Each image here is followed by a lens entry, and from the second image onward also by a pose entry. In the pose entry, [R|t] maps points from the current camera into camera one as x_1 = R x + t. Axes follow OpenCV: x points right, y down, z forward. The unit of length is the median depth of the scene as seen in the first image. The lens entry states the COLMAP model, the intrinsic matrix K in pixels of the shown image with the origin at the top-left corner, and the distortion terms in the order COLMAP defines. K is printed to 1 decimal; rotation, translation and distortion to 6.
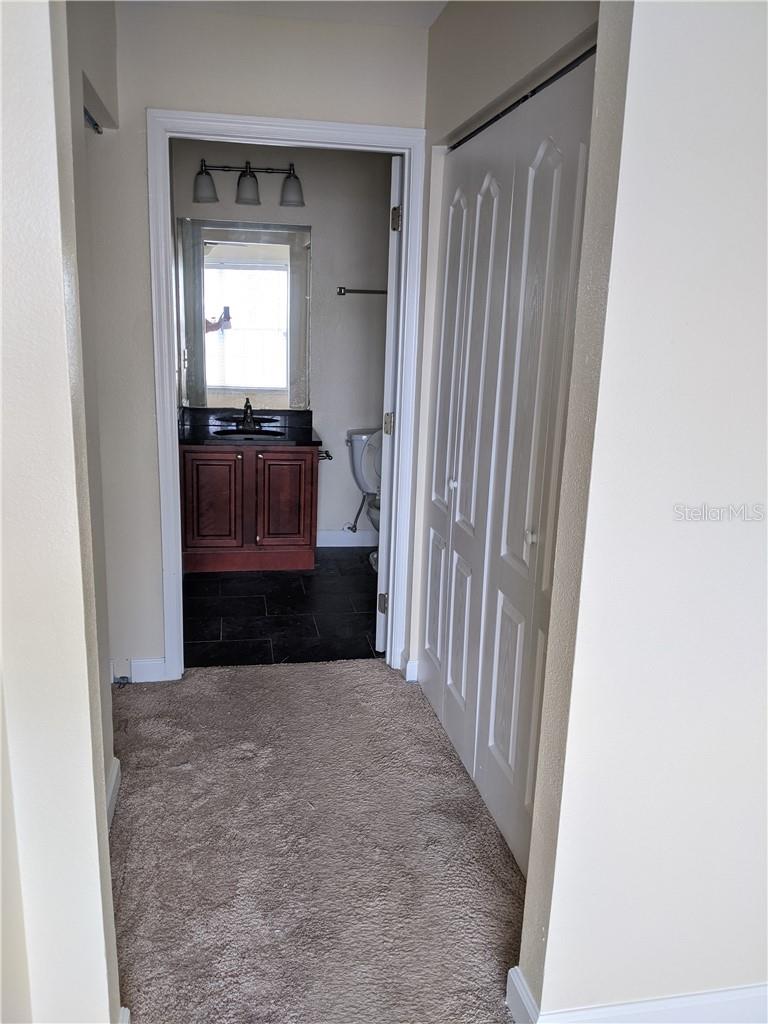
lens RADIAL K [[809.0, 0, 380.3], [0, 809.0, 517.0], [0, 0, 1]] dist [0.089458, -0.144053]
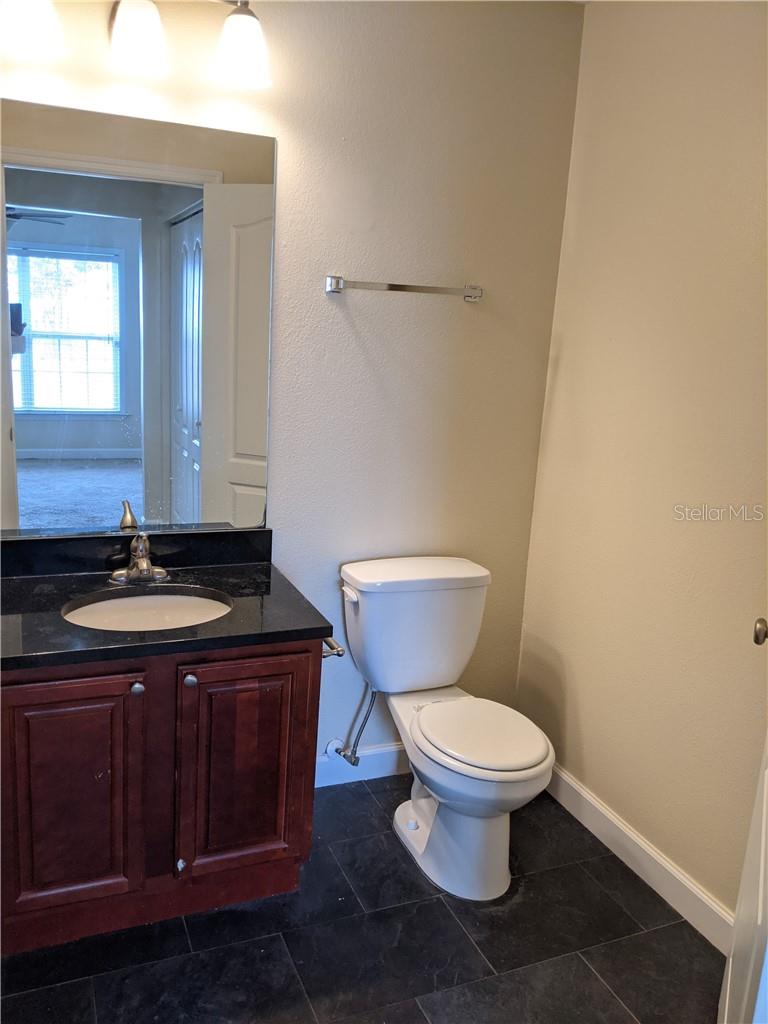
lens RADIAL K [[809.0, 0, 380.3], [0, 809.0, 517.0], [0, 0, 1]] dist [0.089458, -0.144053]
pose [[0.975708, -0.024597, 0.217692, -0.137475], [0.025596, 0.999671, -0.001769, -0.148727], [-0.217577, 0.007298, 0.976016, 0.563421]]
